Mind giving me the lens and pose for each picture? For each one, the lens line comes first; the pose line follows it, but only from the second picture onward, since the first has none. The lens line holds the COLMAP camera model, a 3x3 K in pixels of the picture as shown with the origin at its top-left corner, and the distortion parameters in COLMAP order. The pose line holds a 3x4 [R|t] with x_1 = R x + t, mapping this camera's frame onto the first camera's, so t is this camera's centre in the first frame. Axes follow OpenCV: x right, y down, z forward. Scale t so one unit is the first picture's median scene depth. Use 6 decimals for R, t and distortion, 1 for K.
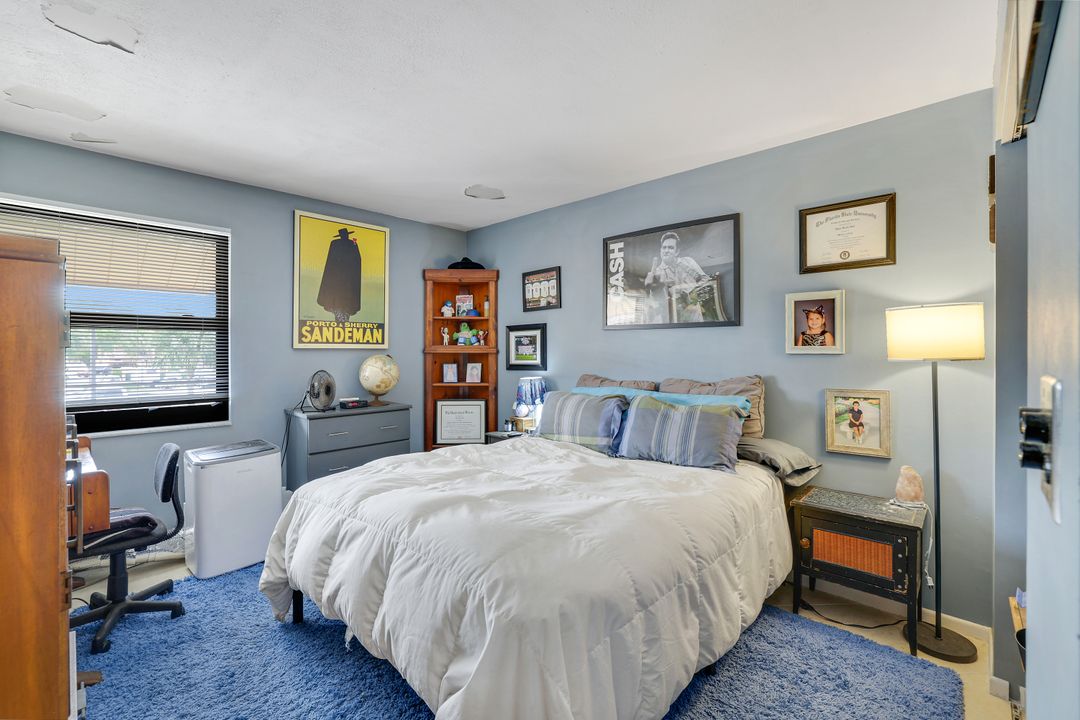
lens RADIAL K [[477.5, 0, 541.8], [0, 477.5, 353.3], [0, 0, 1]] dist [-0.004385, -0.000349]
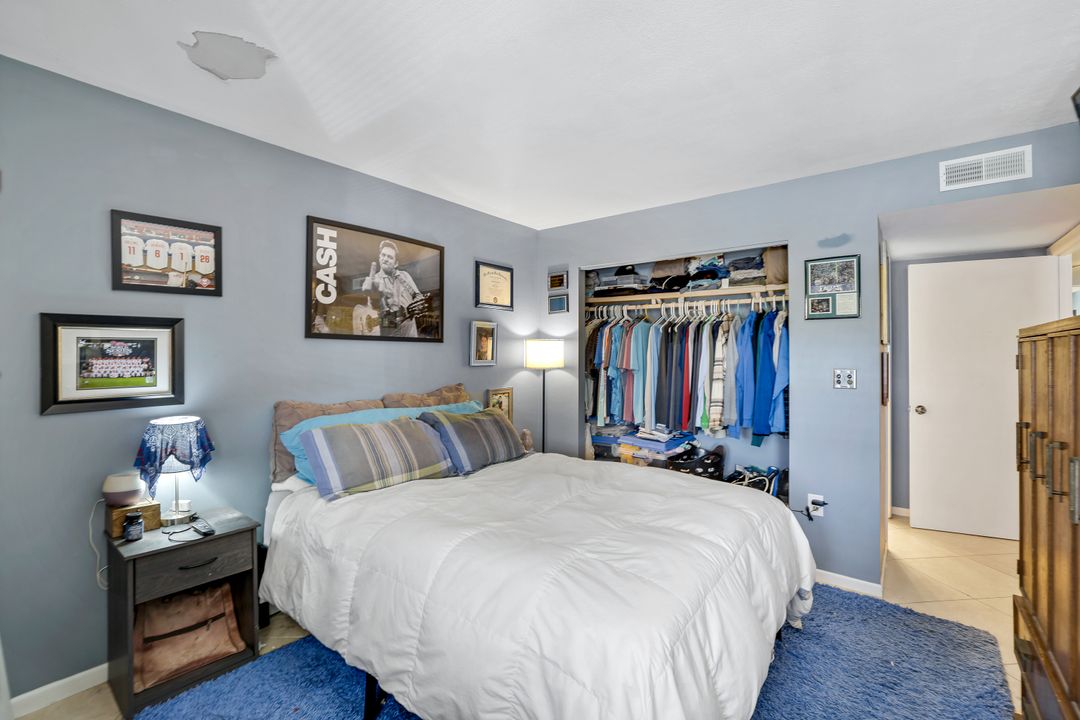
lens RADIAL K [[477.5, 0, 540.8], [0, 477.5, 357.5], [0, 0, 1]] dist [-0.004385, -0.000349]
pose [[-0.067849, -0.007606, 0.997667, -0.645176], [-0.004140, 0.999964, 0.007342, -0.026336], [-0.997687, -0.003632, -0.067878, 0.697078]]
